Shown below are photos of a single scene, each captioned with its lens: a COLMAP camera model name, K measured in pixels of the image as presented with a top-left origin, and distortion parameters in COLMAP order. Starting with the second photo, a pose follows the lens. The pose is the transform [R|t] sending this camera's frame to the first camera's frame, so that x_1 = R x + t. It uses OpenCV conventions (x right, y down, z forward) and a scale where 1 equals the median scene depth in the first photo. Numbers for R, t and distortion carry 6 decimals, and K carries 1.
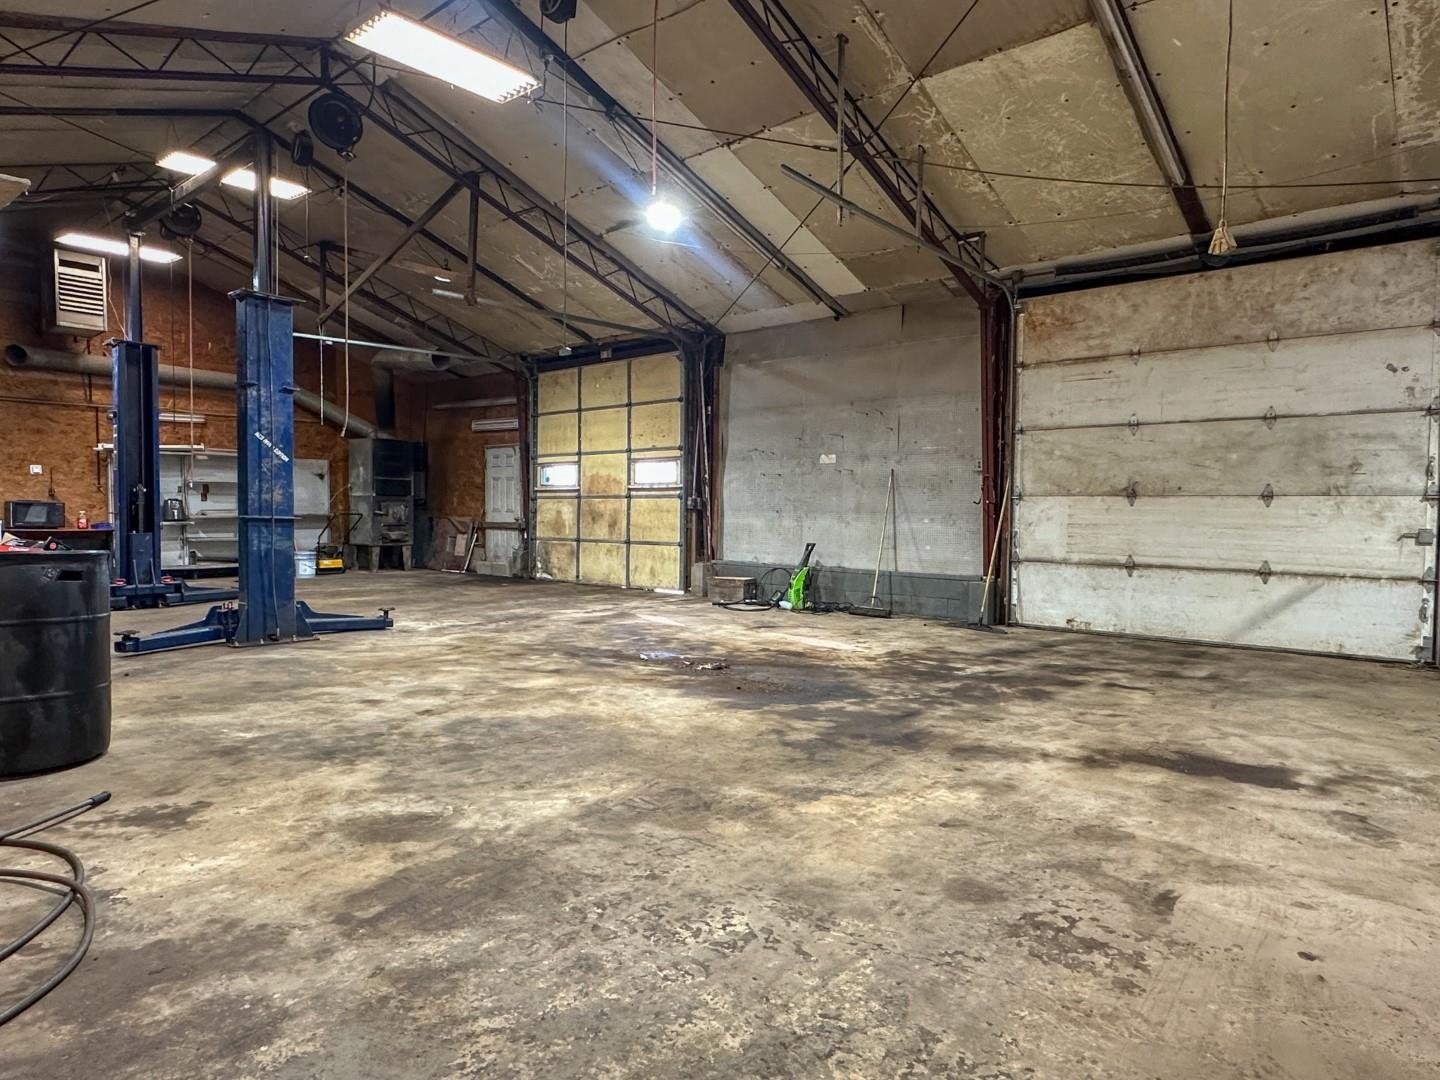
lens RADIAL K [[875.6, 0, 715.6], [0, 875.6, 545.4], [0, 0, 1]] dist [-0.003135, 0.000269]
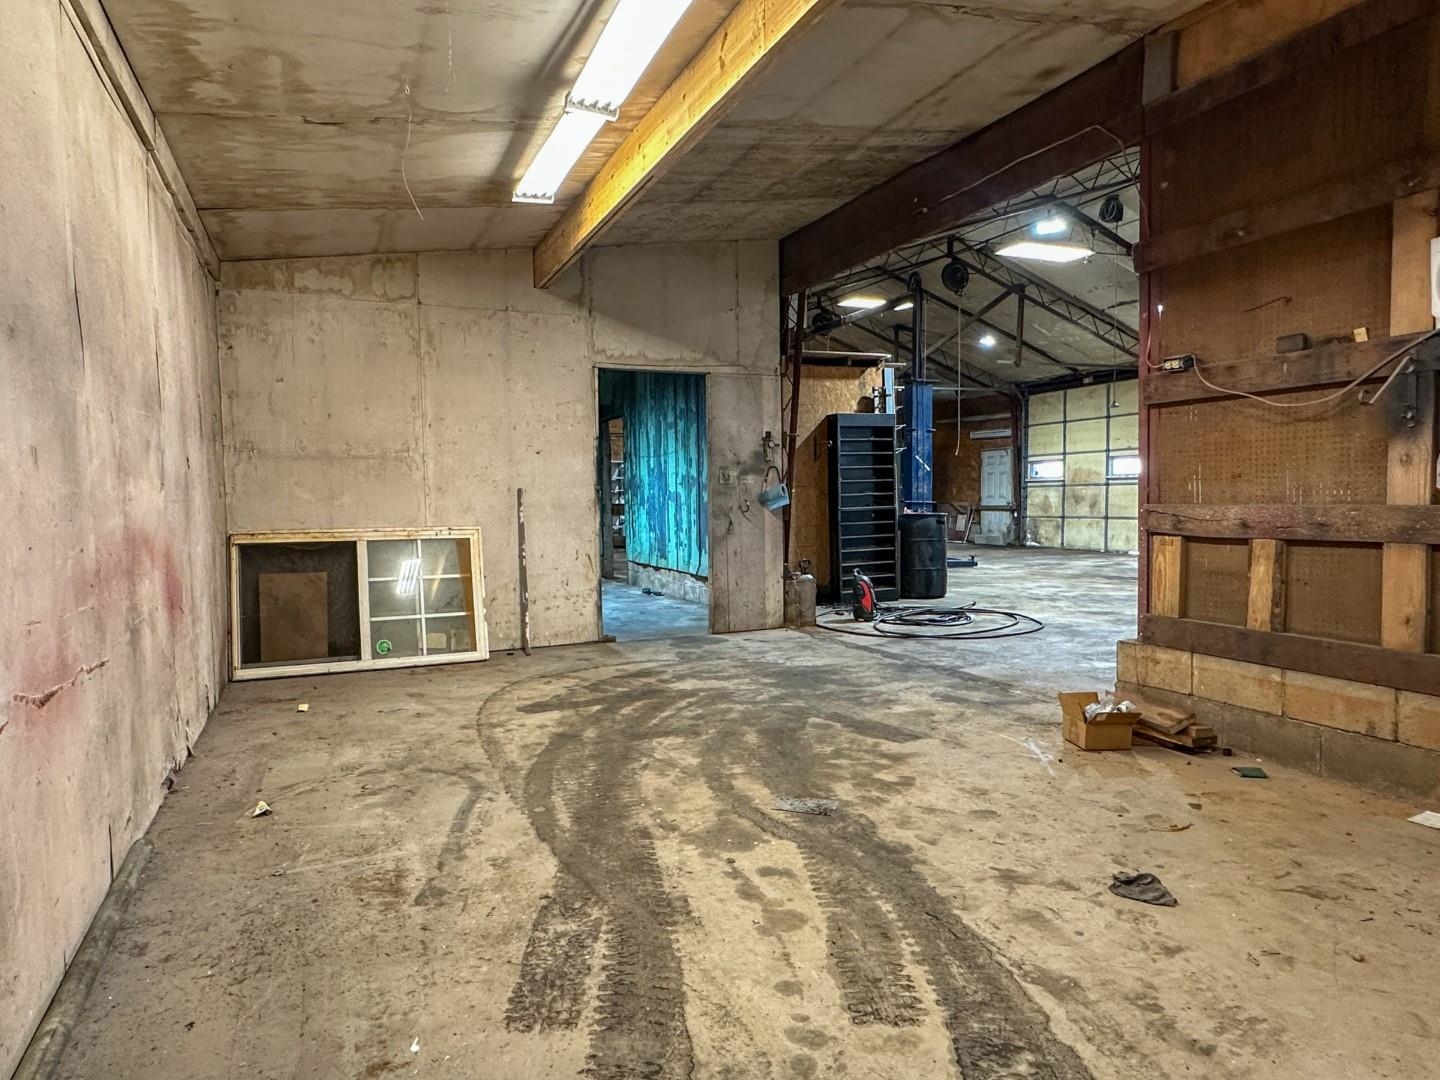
lens RADIAL K [[875.6, 0, 715.6], [0, 875.6, 545.4], [0, 0, 1]] dist [-0.003135, 0.000269]
pose [[0.907901, 0.002458, -0.419178, -0.079999], [0.003187, 0.999913, 0.012765, 0.019857], [0.419173, -0.012926, 0.907814, -0.486518]]
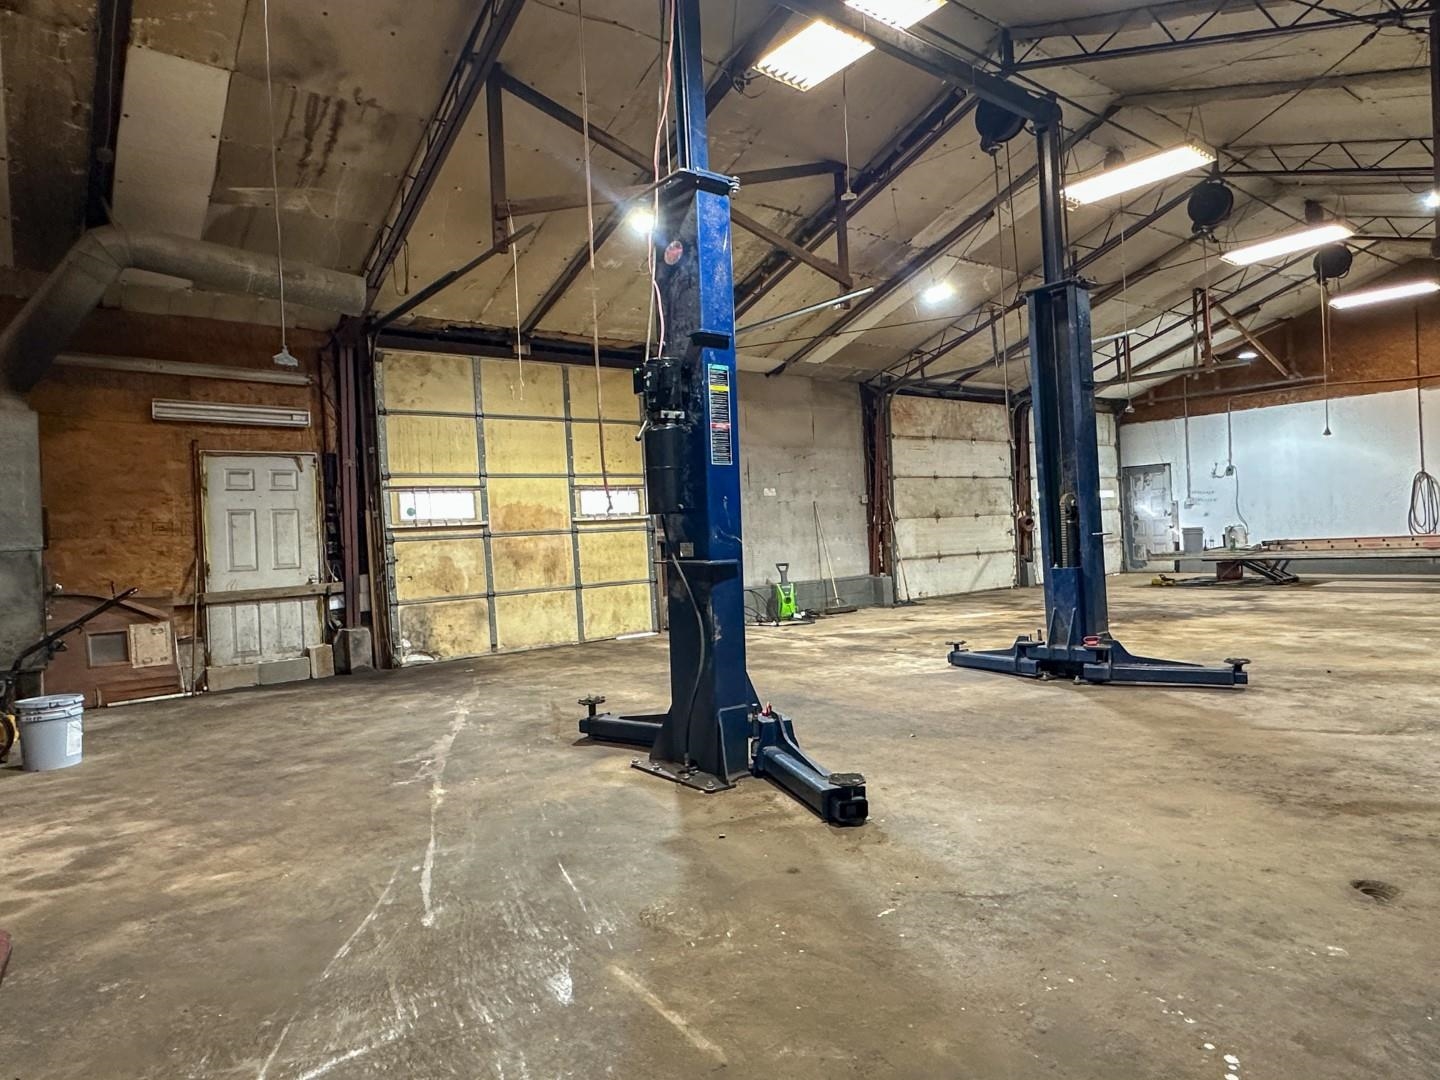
lens RADIAL K [[875.6, 0, 715.6], [0, 875.6, 545.4], [0, 0, 1]] dist [-0.003135, 0.000269]
pose [[0.186337, -0.029993, 0.982028, -0.863762], [0.091415, 0.995727, 0.013066, -0.040746], [-0.978224, 0.087337, 0.188283, 0.707087]]
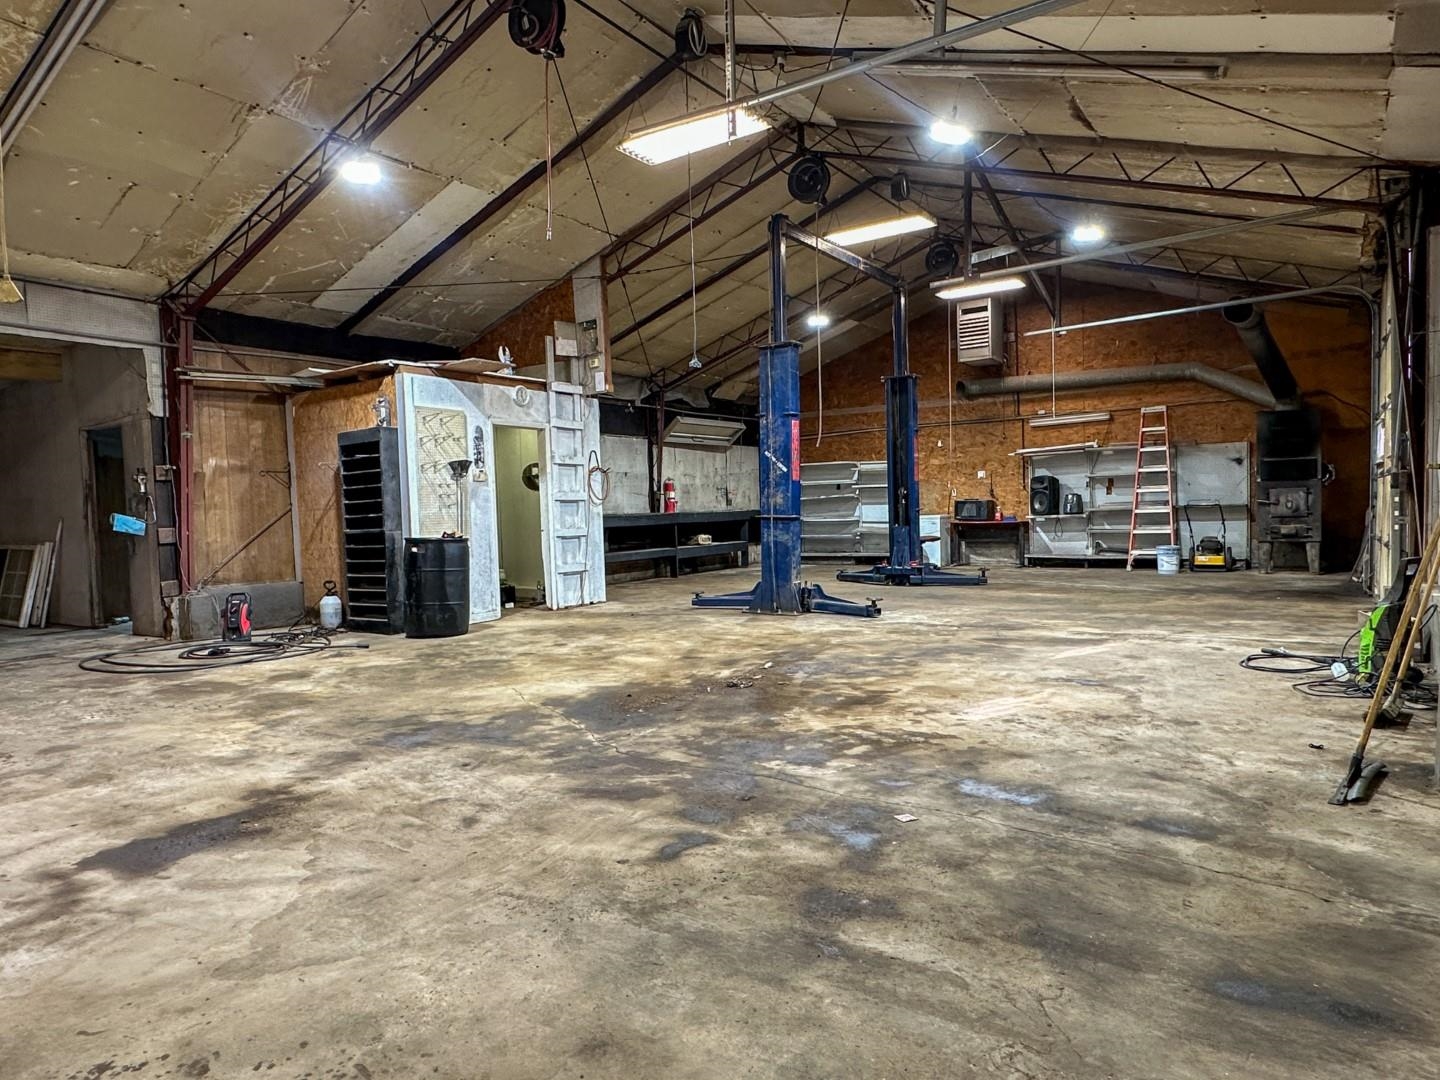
lens RADIAL K [[896.3, 0, 715.5], [0, 896.3, 548.0], [0, 0, 1]] dist [-0.002963, 0.001786]
pose [[0.108040, 0.034074, -0.993562, 0.477952], [-0.014914, 0.999356, 0.032651, -0.016026], [0.994035, 0.011290, 0.108479, 0.462284]]
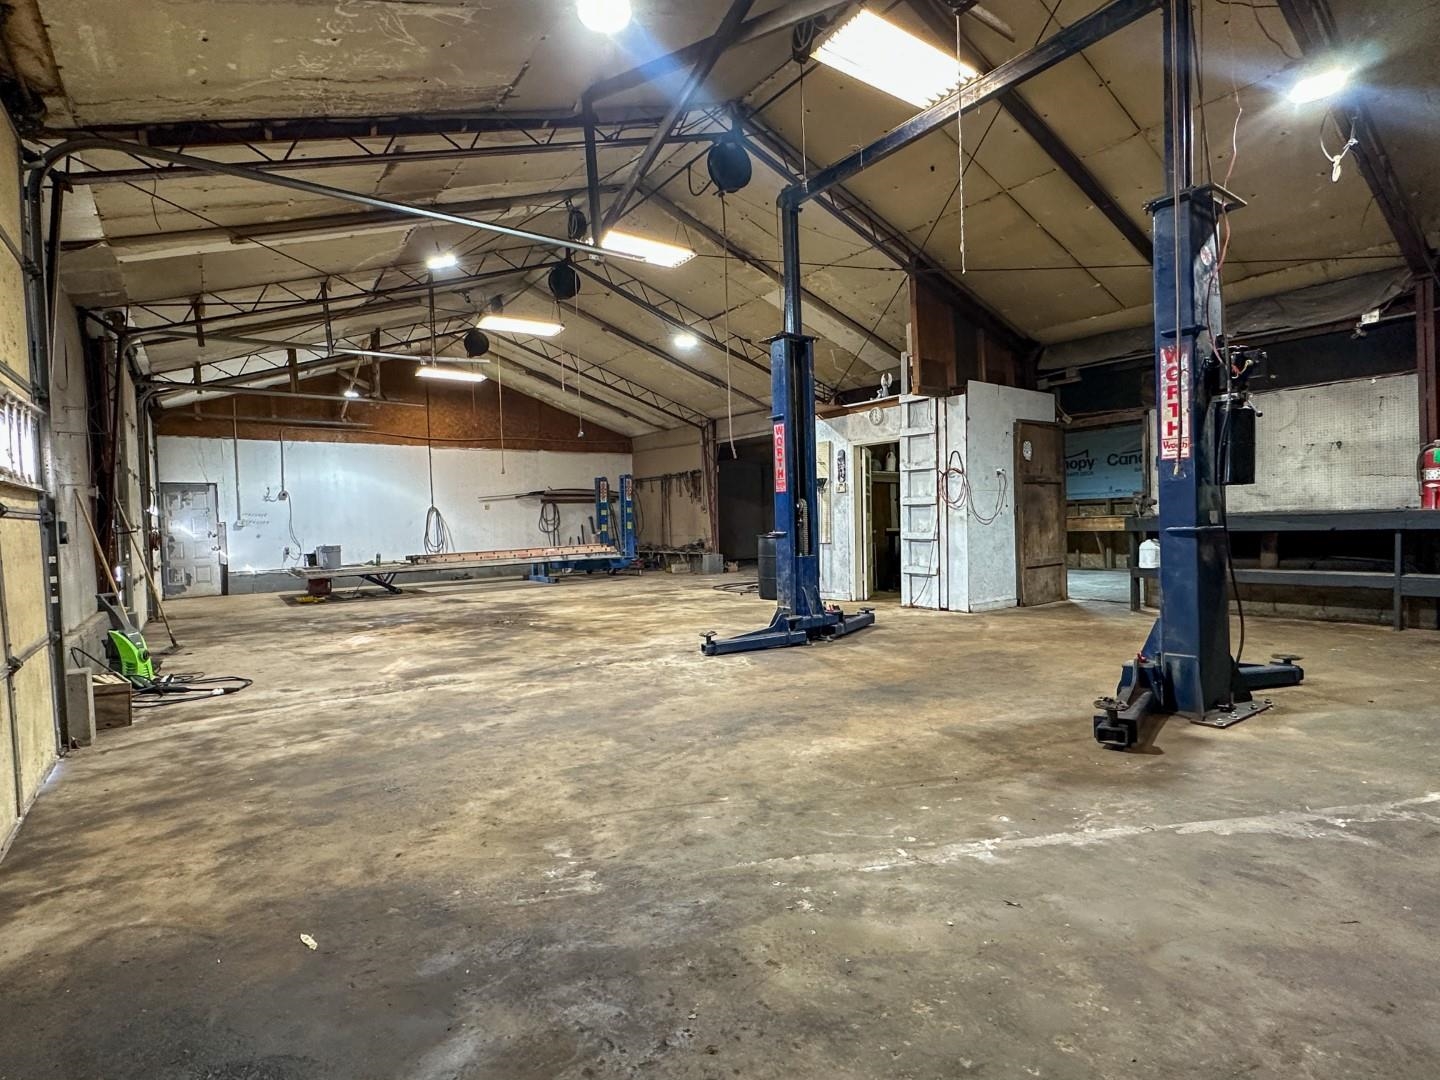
lens RADIAL K [[727.8, 0, 720.0], [0, 727.8, 540.0], [0, 0, 1]] dist [0.000989, -0.000781]
pose [[-0.969973, 0.014182, 0.242799, -0.376761], [0.032125, 0.997022, 0.070103, -0.053508], [-0.241082, 0.075797, -0.967540, 1.165668]]
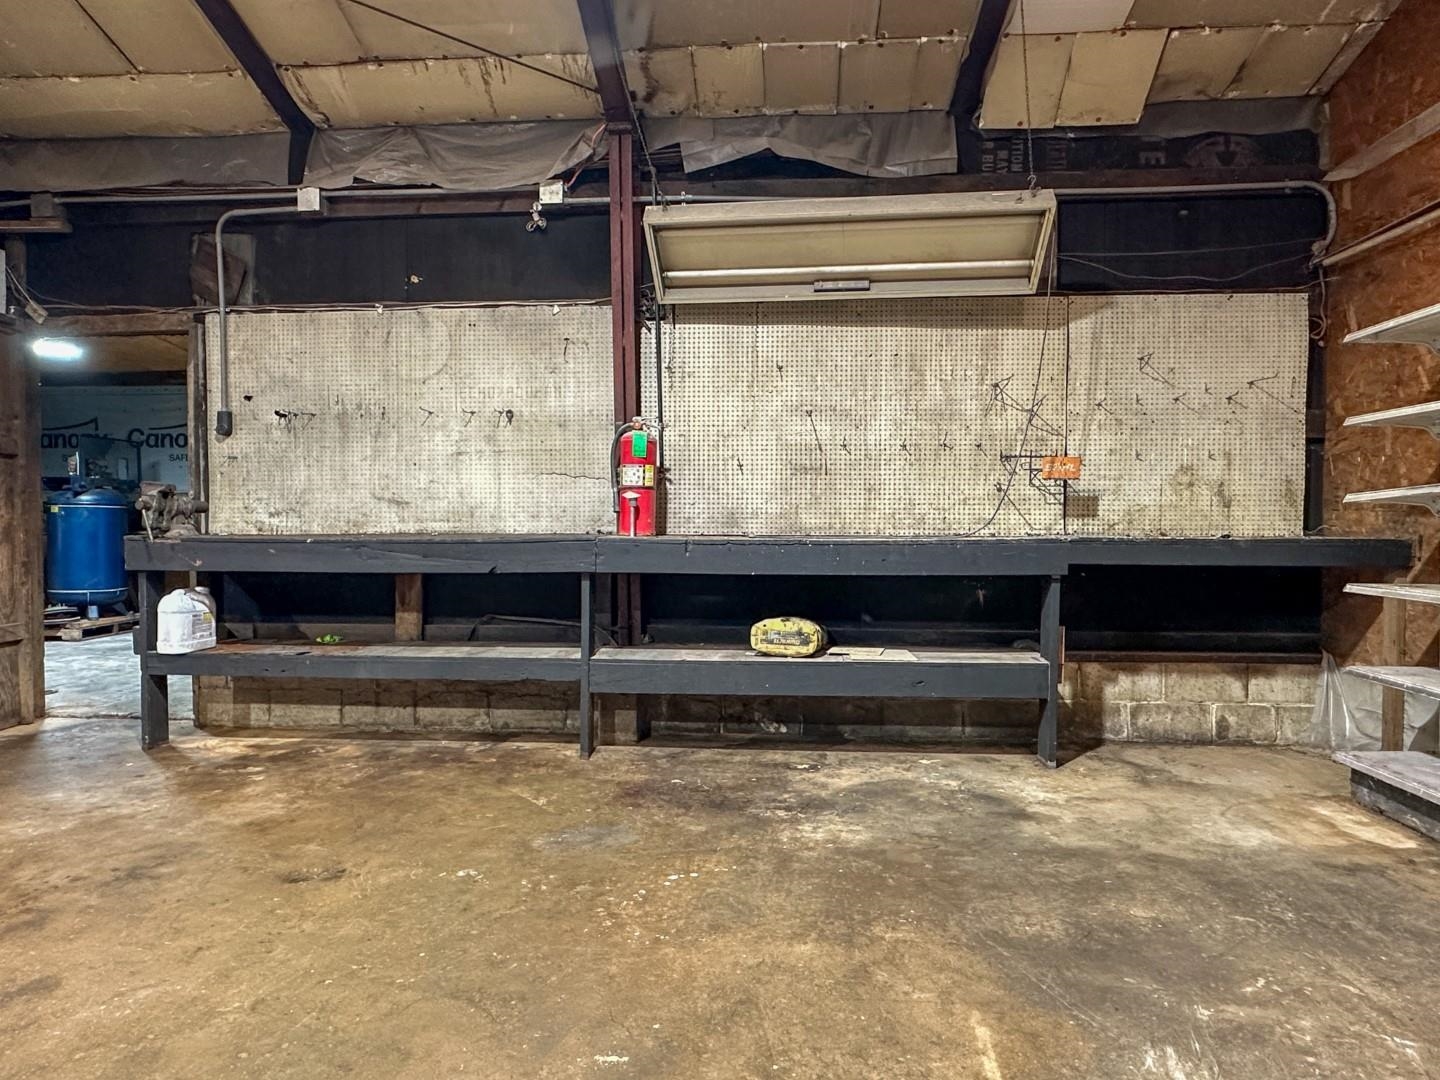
lens RADIAL K [[876.7, 0, 719.7], [0, 876.7, 545.7], [0, 0, 1]] dist [-0.005508, 0.001498]
pose [[-0.806880, 0.016530, -0.590485, -0.562078], [-0.033278, 0.996749, 0.073376, -0.047014], [0.589778, 0.078856, -0.803706, 0.848178]]
